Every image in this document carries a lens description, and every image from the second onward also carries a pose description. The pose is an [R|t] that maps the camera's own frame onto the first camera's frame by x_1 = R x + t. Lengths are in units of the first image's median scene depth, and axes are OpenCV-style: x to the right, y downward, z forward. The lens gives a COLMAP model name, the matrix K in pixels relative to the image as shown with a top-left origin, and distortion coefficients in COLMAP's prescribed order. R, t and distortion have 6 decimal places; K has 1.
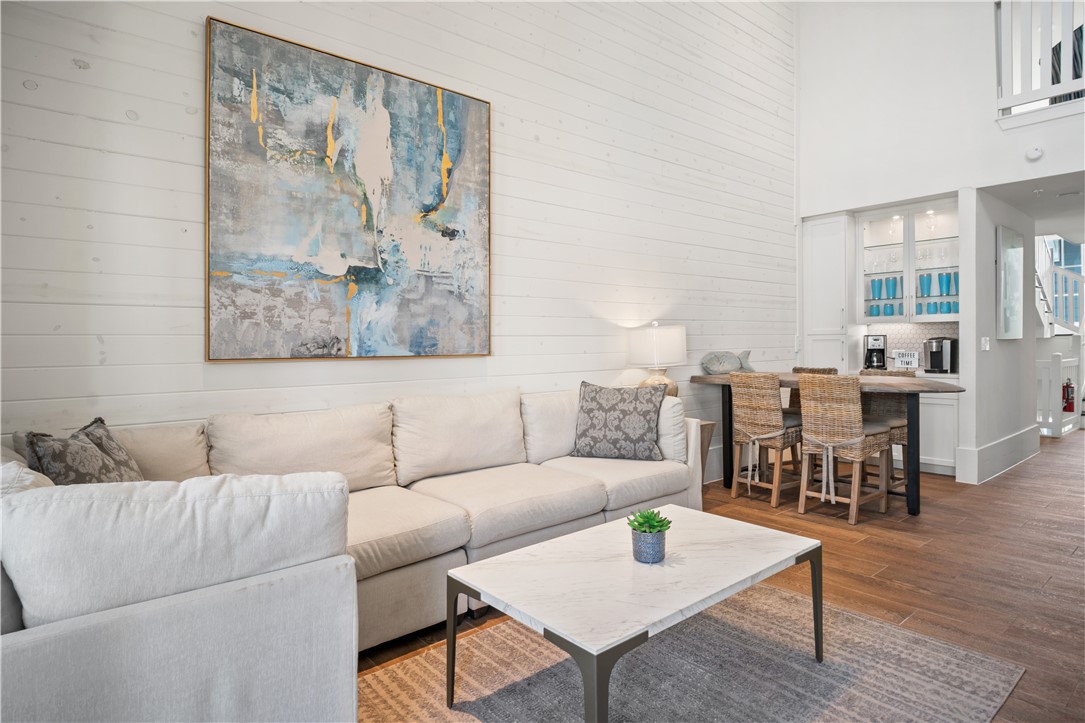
lens RADIAL K [[593.1, 0, 538.2], [0, 593.1, 351.7], [0, 0, 1]] dist [0.006913, -0.023980]
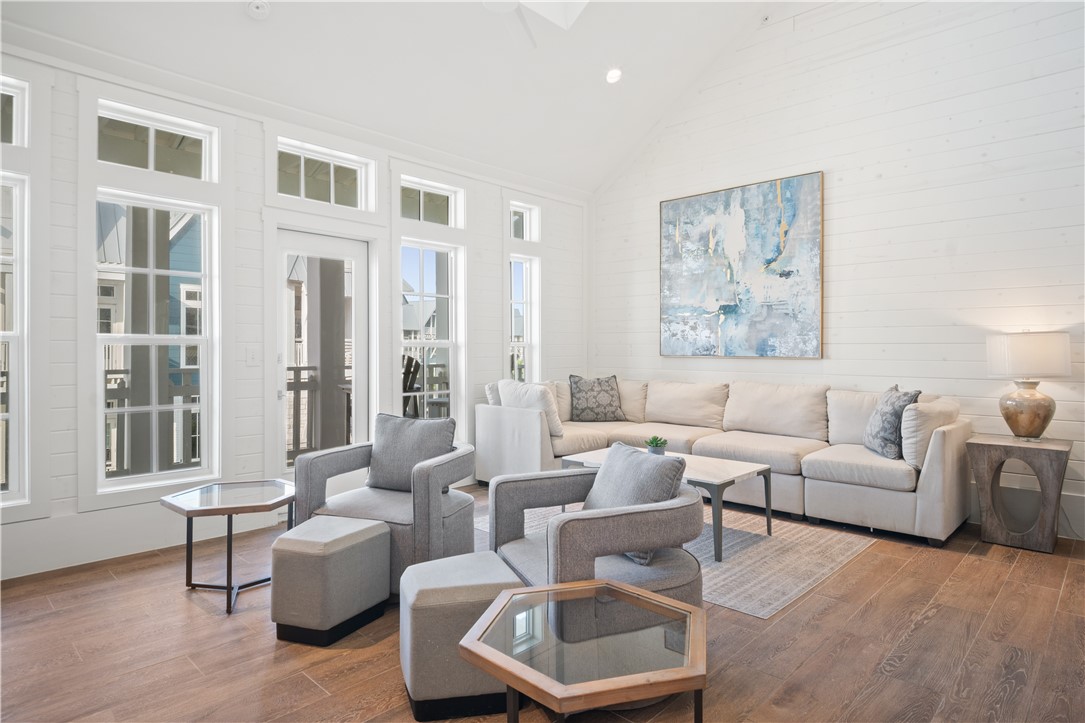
lens RADIAL K [[593.1, 0, 538.2], [0, 593.1, 351.7], [0, 0, 1]] dist [0.006913, -0.023980]
pose [[0.099910, 0.013353, -0.994907, 1.355990], [-0.020303, 0.999729, 0.011379, -0.013084], [0.994789, 0.019063, 0.100154, 0.266427]]
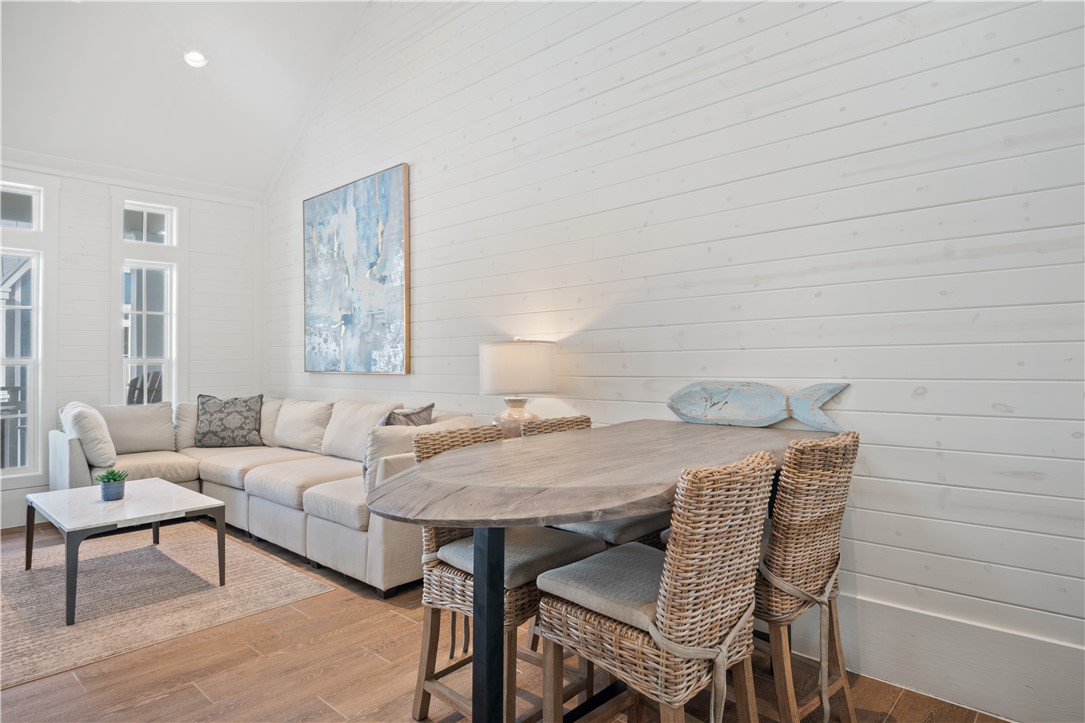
lens RADIAL K [[599.8, 0, 549.3], [0, 599.8, 354.4], [0, 0, 1]] dist [0.002905, -0.000854]
pose [[0.147315, -0.007850, -0.989058, 1.311167], [-0.011462, 0.999888, -0.009643, -0.027952], [0.989023, 0.012757, 0.147209, 1.266117]]
